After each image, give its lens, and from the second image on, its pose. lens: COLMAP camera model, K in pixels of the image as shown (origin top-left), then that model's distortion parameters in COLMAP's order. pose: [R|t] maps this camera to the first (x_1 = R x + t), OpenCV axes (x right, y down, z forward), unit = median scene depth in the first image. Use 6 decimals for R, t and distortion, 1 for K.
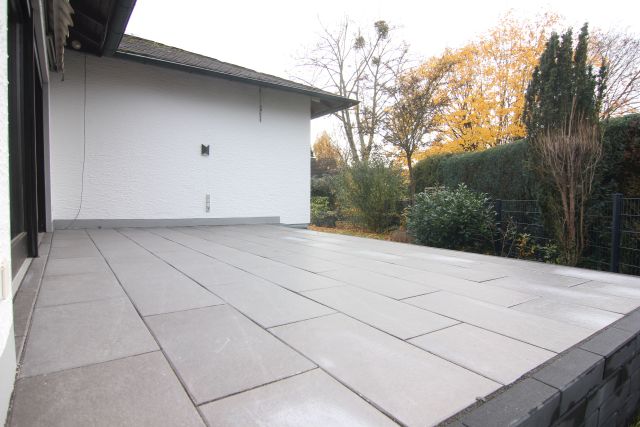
lens RADIAL K [[363.0, 0, 319.6], [0, 363.0, 213.1], [0, 0, 1]] dist [-0.007211, -0.002300]
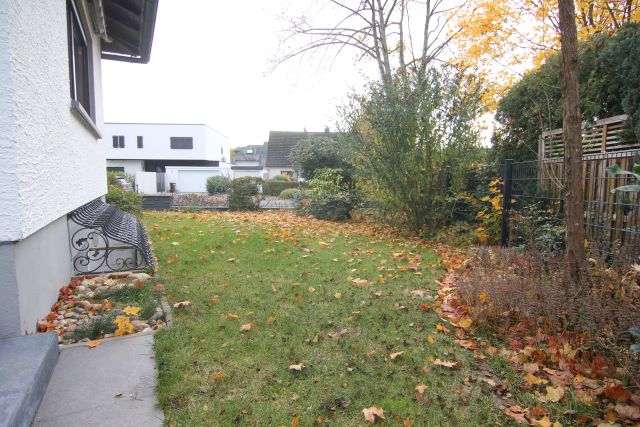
lens RADIAL K [[363.0, 0, 321.3], [0, 363.0, 212.9], [0, 0, 1]] dist [-0.007211, -0.002300]
pose [[0.990712, 0.007337, -0.135781, 0.077844], [-0.001124, 0.998951, 0.045781, 0.001034], [0.135974, -0.045203, 0.989681, 0.437302]]
